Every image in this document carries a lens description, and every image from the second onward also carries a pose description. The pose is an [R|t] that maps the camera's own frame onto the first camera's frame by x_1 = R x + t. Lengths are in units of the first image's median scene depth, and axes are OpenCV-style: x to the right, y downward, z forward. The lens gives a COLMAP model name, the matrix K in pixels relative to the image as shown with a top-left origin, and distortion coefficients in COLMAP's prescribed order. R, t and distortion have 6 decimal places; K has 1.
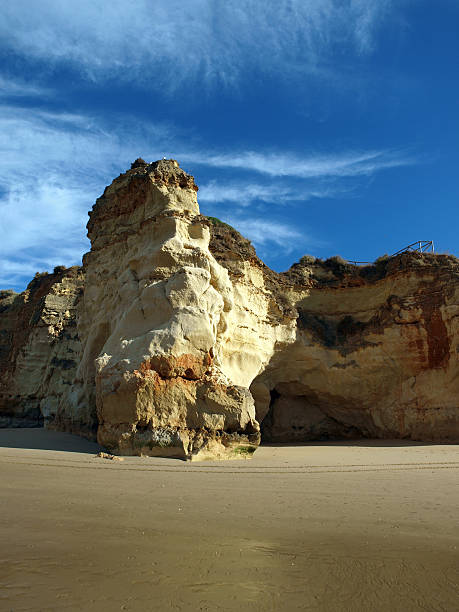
lens RADIAL K [[444.2, 0, 233.9], [0, 444.2, 293.3], [0, 0, 1]] dist [-0.143545, 0.134112]
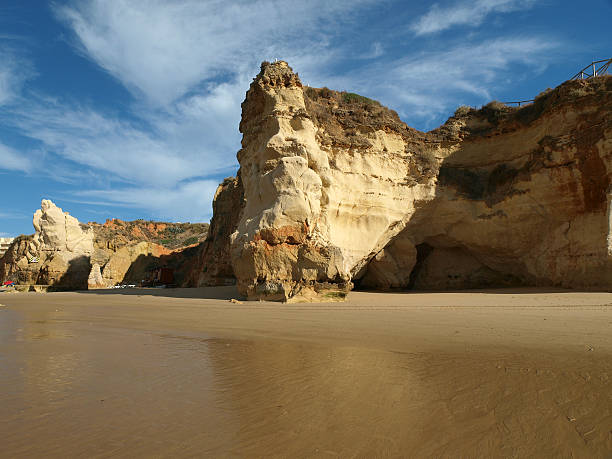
lens RADIAL K [[436.1, 0, 295.5], [0, 436.1, 230.9], [0, 0, 1]] dist [0.034016, 0.054974]
pose [[0.904644, -0.080487, -0.418498, 0.285122], [0.154688, 0.977045, 0.146471, -0.021565], [0.397103, -0.197241, 0.896329, -0.103132]]
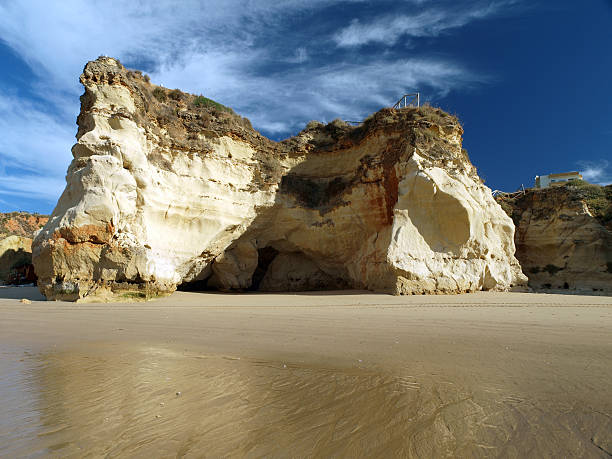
lens RADIAL K [[440.6, 0, 306.0], [0, 440.6, 229.5], [0, 0, 1]] dist [0.073892, -0.036067]
pose [[0.968781, -0.045013, -0.243798, 0.515576], [0.086423, 0.983012, 0.161923, -0.005207], [0.232368, -0.177938, 0.956213, -0.076647]]
